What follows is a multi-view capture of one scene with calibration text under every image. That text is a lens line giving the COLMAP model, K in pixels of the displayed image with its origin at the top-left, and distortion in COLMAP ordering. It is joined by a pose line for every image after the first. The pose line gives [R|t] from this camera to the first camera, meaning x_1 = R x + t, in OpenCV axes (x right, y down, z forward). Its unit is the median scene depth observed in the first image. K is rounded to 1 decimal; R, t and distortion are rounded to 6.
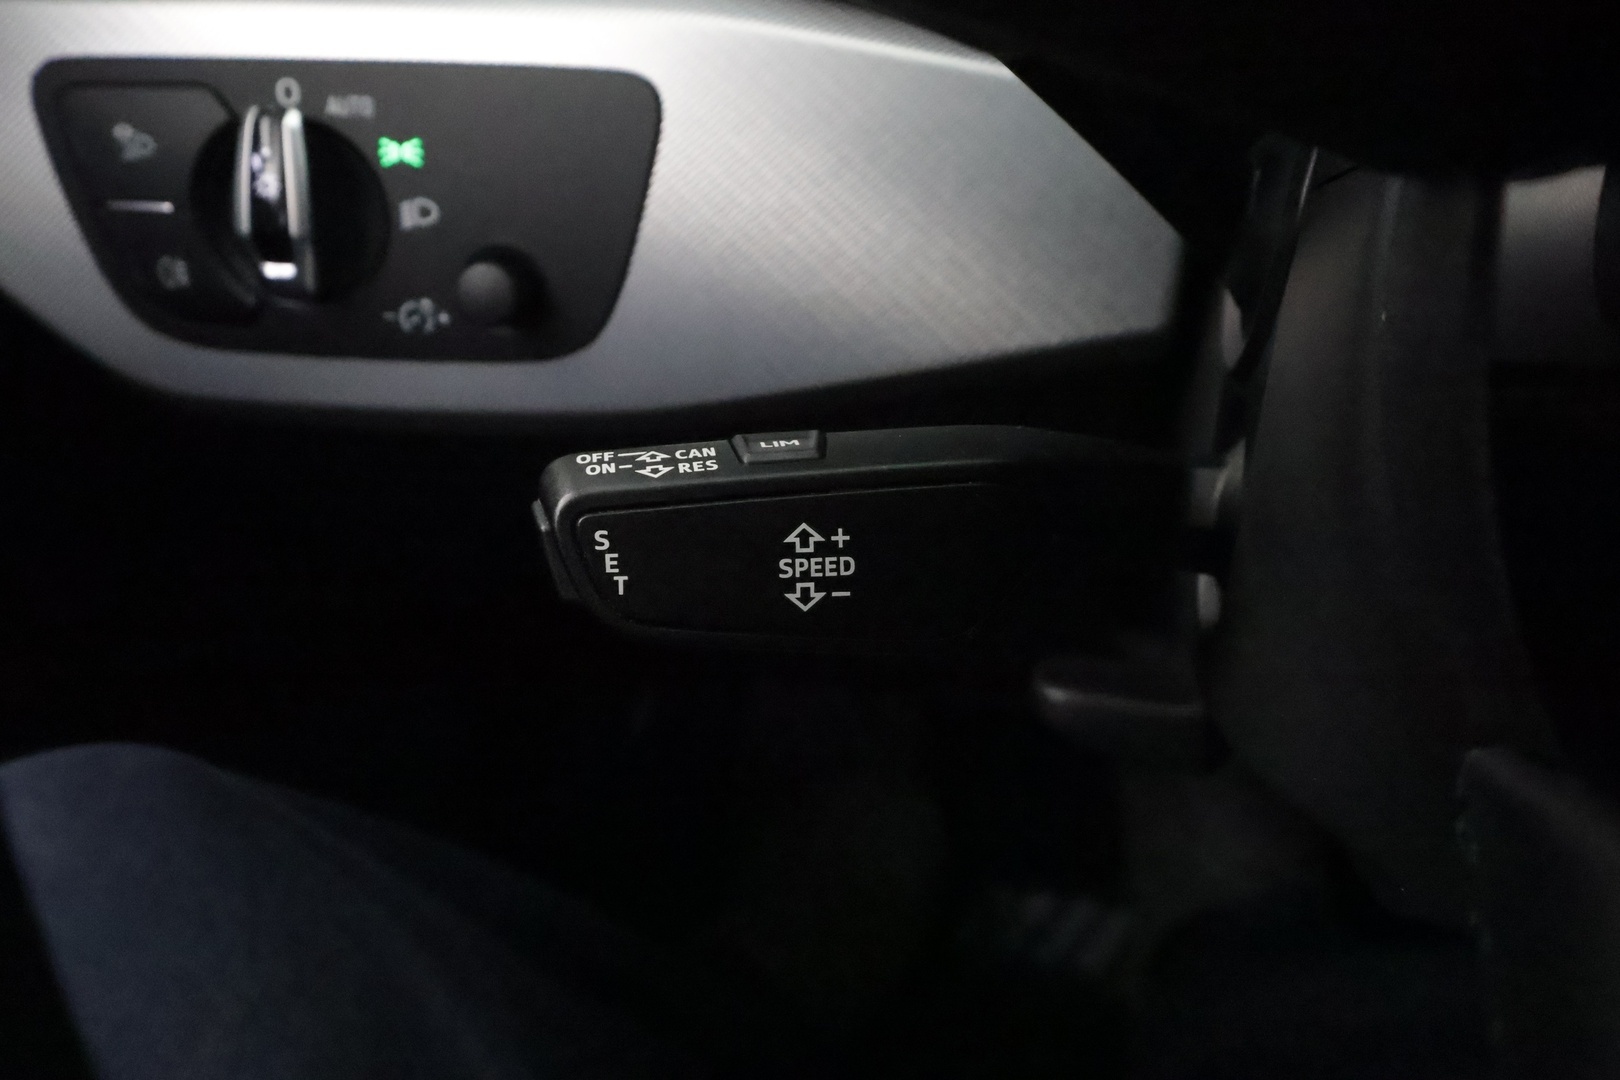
lens RADIAL K [[1365.1, 0, 811.8], [0, 1365.1, 541.7], [0, 0, 1]] dist [-0.000611, -0.000476]
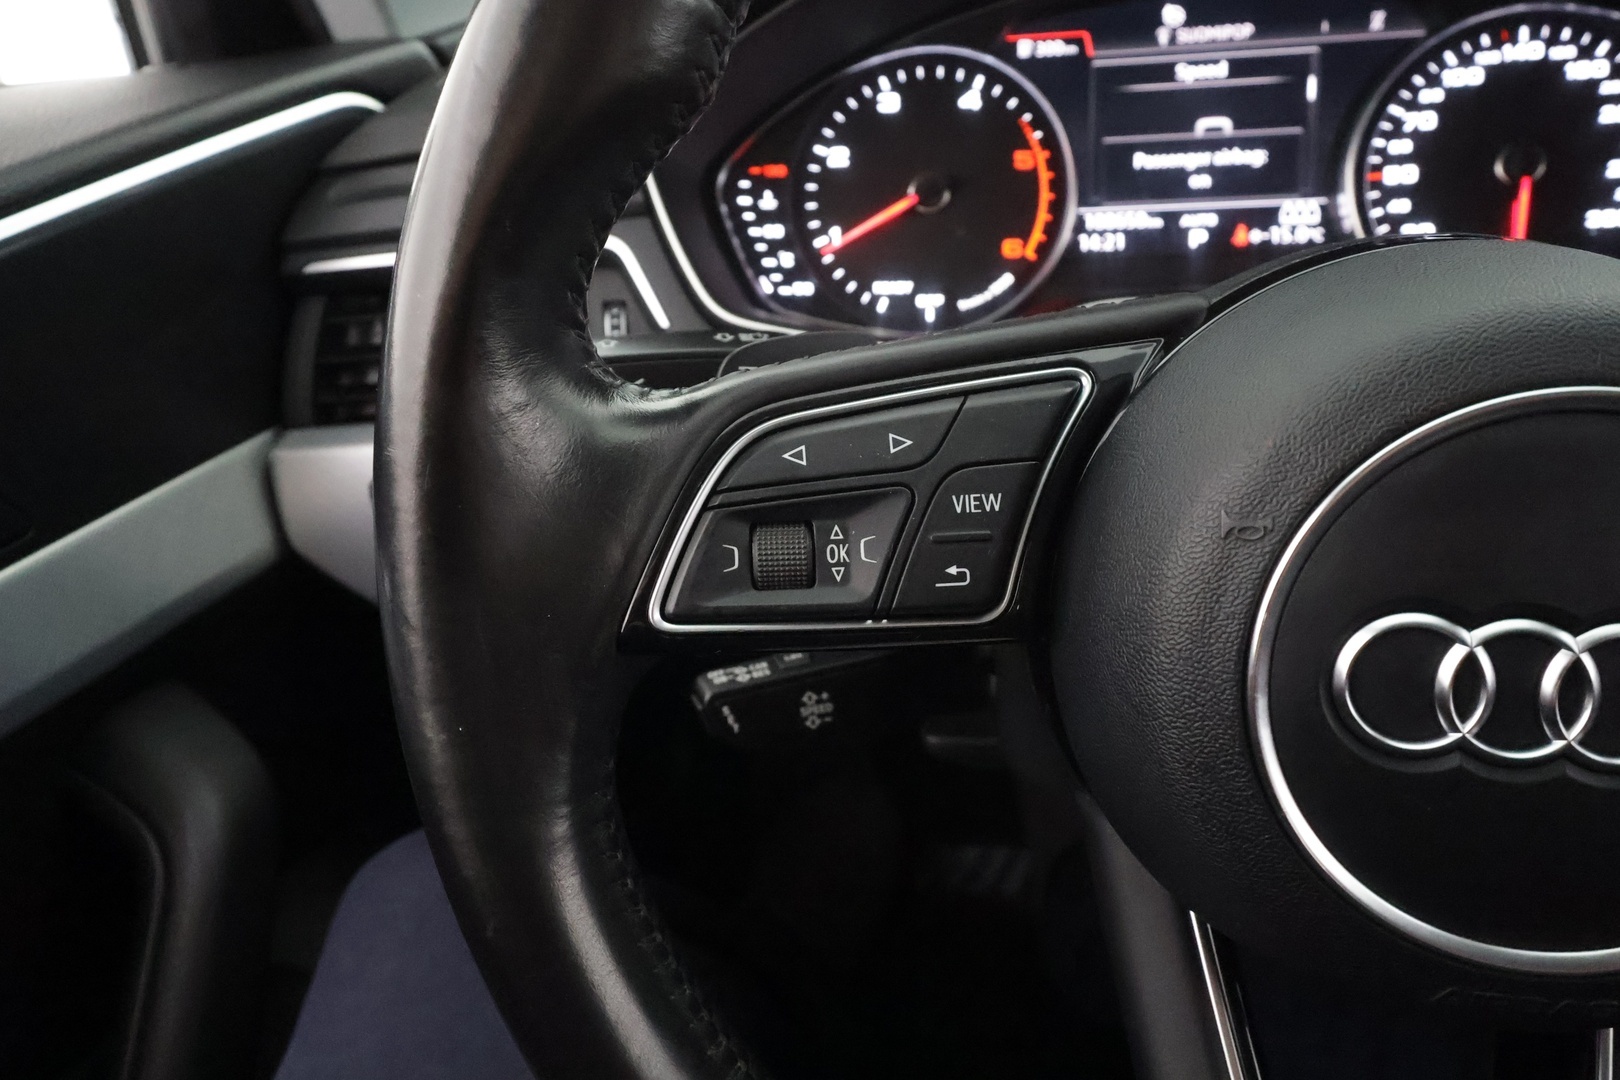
lens RADIAL K [[1162.5, 0, 805.9], [0, 1162.5, 542.3], [0, 0, 1]] dist [0.007854, -0.001692]
pose [[0.991579, -0.124156, 0.036840, -0.052776], [0.125206, 0.991744, -0.027717, -0.214865], [-0.033095, 0.032096, 0.998937, -1.023181]]
